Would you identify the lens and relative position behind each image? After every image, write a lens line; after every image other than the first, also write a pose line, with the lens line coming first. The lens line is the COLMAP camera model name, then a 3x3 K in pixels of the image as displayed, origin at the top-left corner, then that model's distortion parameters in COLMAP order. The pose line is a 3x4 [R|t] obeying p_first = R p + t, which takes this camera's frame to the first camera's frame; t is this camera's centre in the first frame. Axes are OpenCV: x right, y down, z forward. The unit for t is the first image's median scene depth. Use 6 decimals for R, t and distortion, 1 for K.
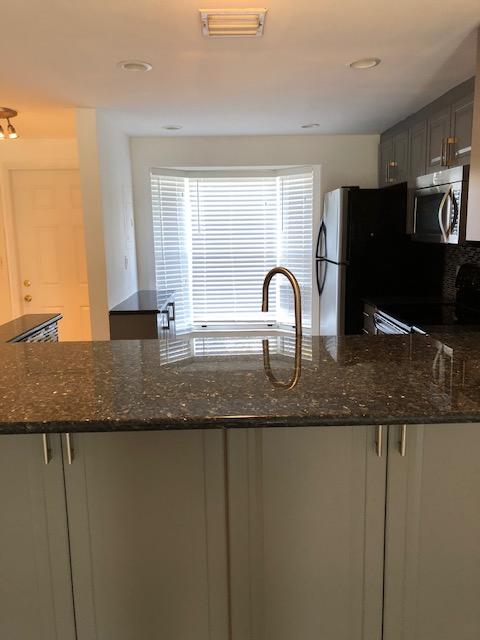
lens RADIAL K [[520.6, 0, 241.5], [0, 520.6, 323.7], [0, 0, 1]] dist [0.029313, -0.046210]
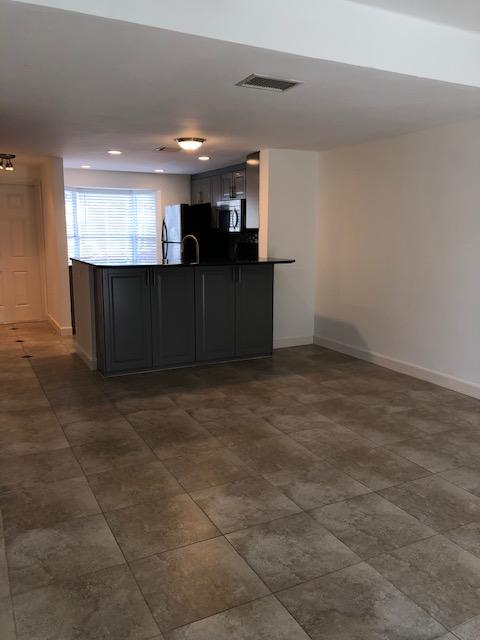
lens RADIAL K [[520.6, 0, 240.5], [0, 520.6, 322.9], [0, 0, 1]] dist [0.029313, -0.046210]
pose [[0.897568, -0.057671, 0.437087, -0.401808], [0.062610, 0.998033, 0.003114, 0.160719], [-0.436407, 0.024572, 0.899414, -0.706388]]
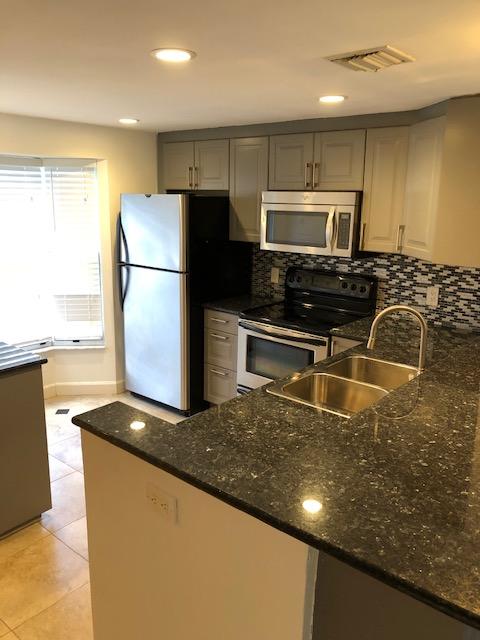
lens RADIAL K [[520.6, 0, 236.4], [0, 520.6, 319.7], [0, 0, 1]] dist [0.029313, -0.046210]
pose [[0.663608, -0.149124, 0.733067, -0.390054], [0.111094, 0.988709, 0.100561, -0.095172], [-0.739786, 0.014706, 0.672682, 0.229937]]
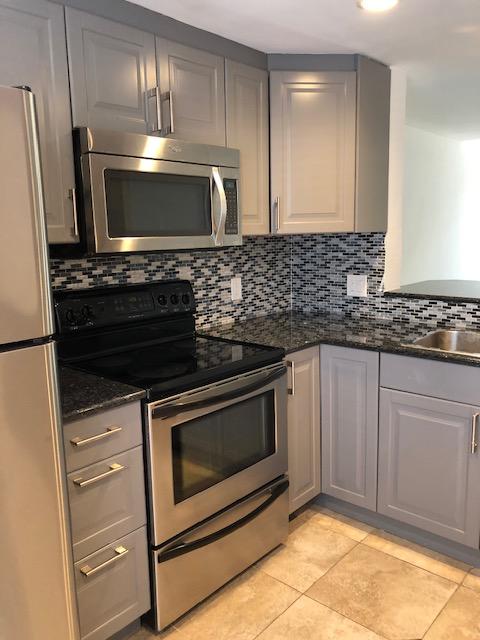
lens RADIAL K [[520.6, 0, 246.2], [0, 520.6, 317.4], [0, 0, 1]] dist [0.029313, -0.046210]
pose [[-0.739155, -0.078310, 0.668967, -0.090161], [0.155864, 0.946371, 0.282999, -0.163921], [-0.655253, 0.313448, -0.687310, 0.944026]]
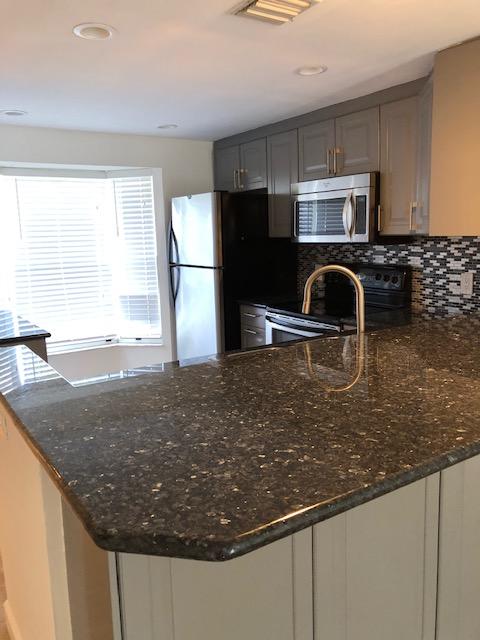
lens RADIAL K [[520.6, 0, 237.3], [0, 520.6, 320.1], [0, 0, 1]] dist [0.029313, -0.046210]
pose [[0.848807, -0.097889, 0.519562, -0.252444], [0.111034, 0.993799, 0.005843, -0.013889], [-0.516913, 0.052729, 0.854413, 0.112457]]
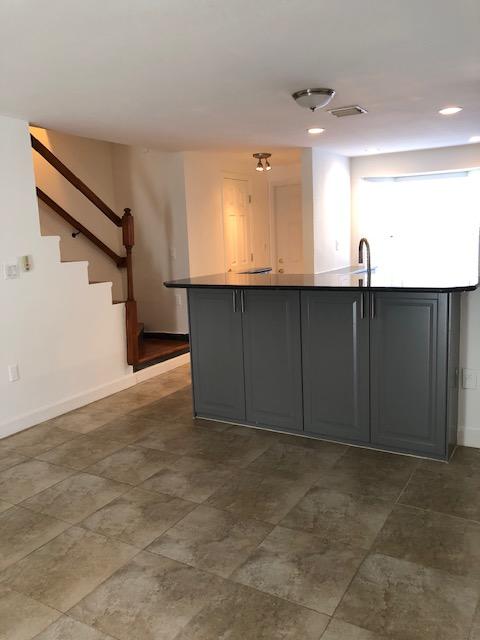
lens RADIAL K [[520.6, 0, 245.6], [0, 520.6, 321.1], [0, 0, 1]] dist [0.029313, -0.046210]
pose [[0.852562, 0.069522, -0.517982, 0.296775], [-0.070707, 0.997344, 0.017481, 0.078700], [0.517822, 0.021722, 0.855213, -0.339569]]
